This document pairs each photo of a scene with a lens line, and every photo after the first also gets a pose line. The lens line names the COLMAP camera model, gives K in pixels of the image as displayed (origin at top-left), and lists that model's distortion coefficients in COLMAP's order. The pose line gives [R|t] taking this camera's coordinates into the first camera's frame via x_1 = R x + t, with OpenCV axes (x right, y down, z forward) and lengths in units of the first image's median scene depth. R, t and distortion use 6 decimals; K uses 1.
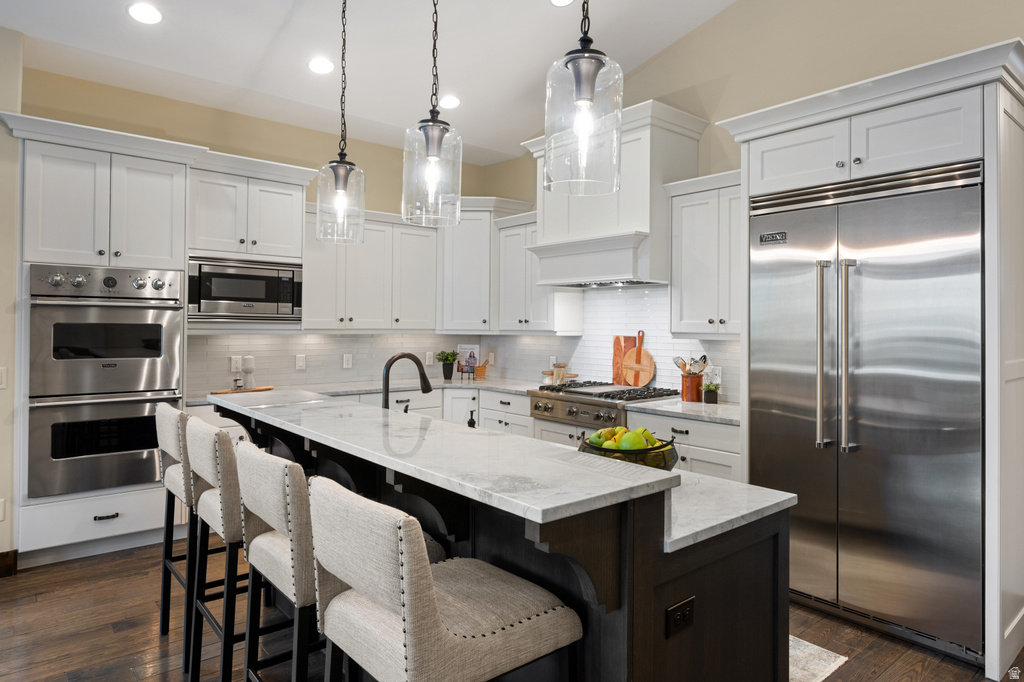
lens RADIAL K [[622.2, 0, 535.0], [0, 622.2, 318.7], [0, 0, 1]] dist [-0.009361, -0.001562]
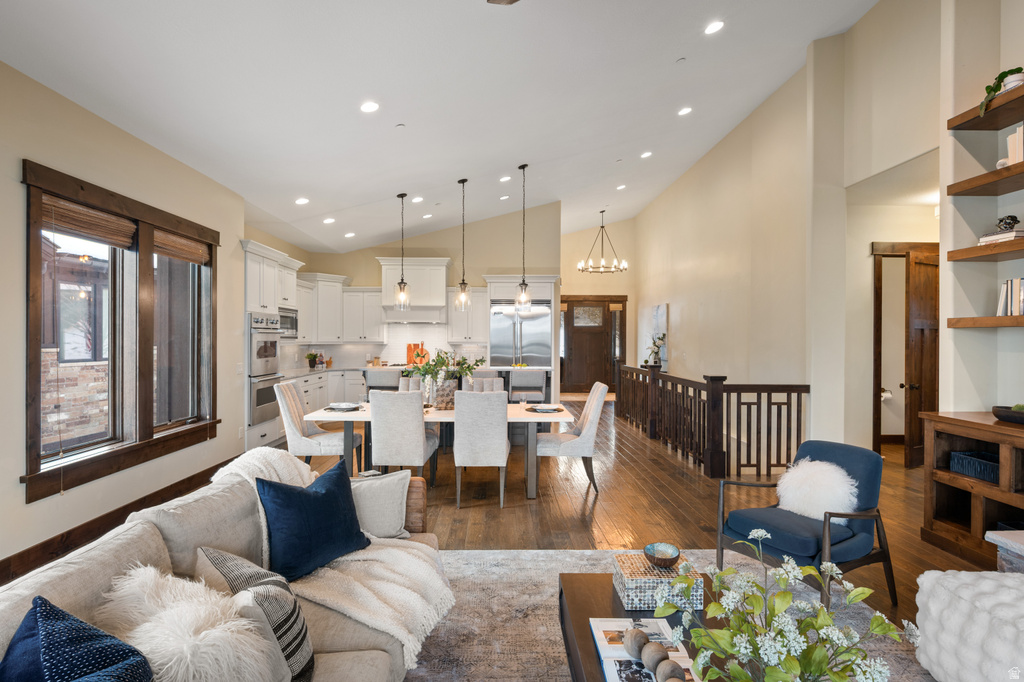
lens RADIAL K [[508.0, 0, 511.5], [0, 508.0, 342.4], [0, 0, 1]] dist [0.000325, 0.000154]
pose [[0.638011, -0.012359, 0.769928, -1.199065], [-0.008707, 0.999691, 0.023262, -0.028221], [-0.769978, -0.021545, 0.637707, -0.574514]]
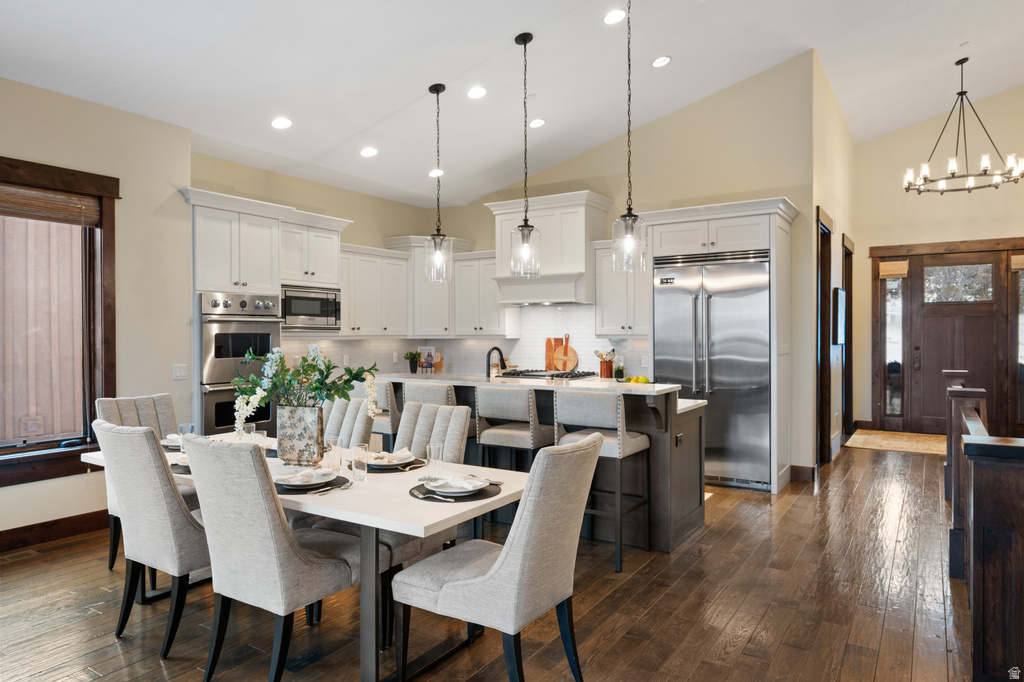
lens RADIAL K [[658.2, 0, 505.7], [0, 658.2, 335.6], [0, 0, 1]] dist [-0.011974, -0.001868]
pose [[0.962273, -0.012544, 0.271797, -0.421375], [0.007988, 0.999809, 0.017862, -0.007134], [-0.271969, -0.015017, 0.962189, -0.510055]]
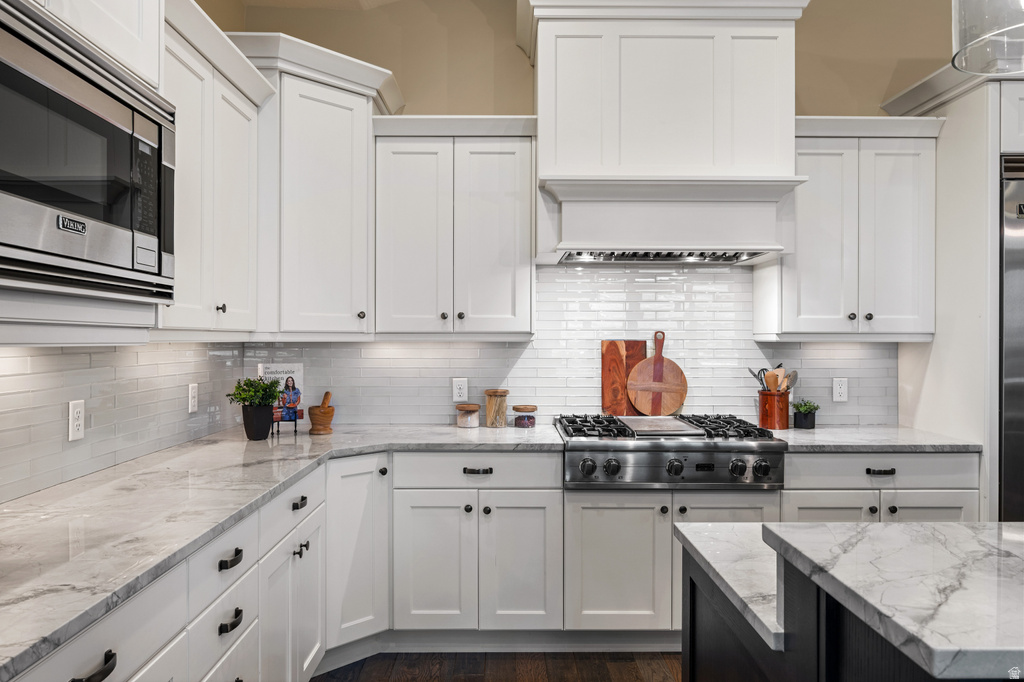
lens RADIAL K [[709.7, 0, 504.8], [0, 709.7, 335.0], [0, 0, 1]] dist [-0.009027, 0.002145]
pose [[0.653731, -0.004553, 0.756713, -0.532125], [-0.004819, 0.999937, 0.010179, 0.016809], [-0.756711, -0.010301, 0.653668, 0.656199]]
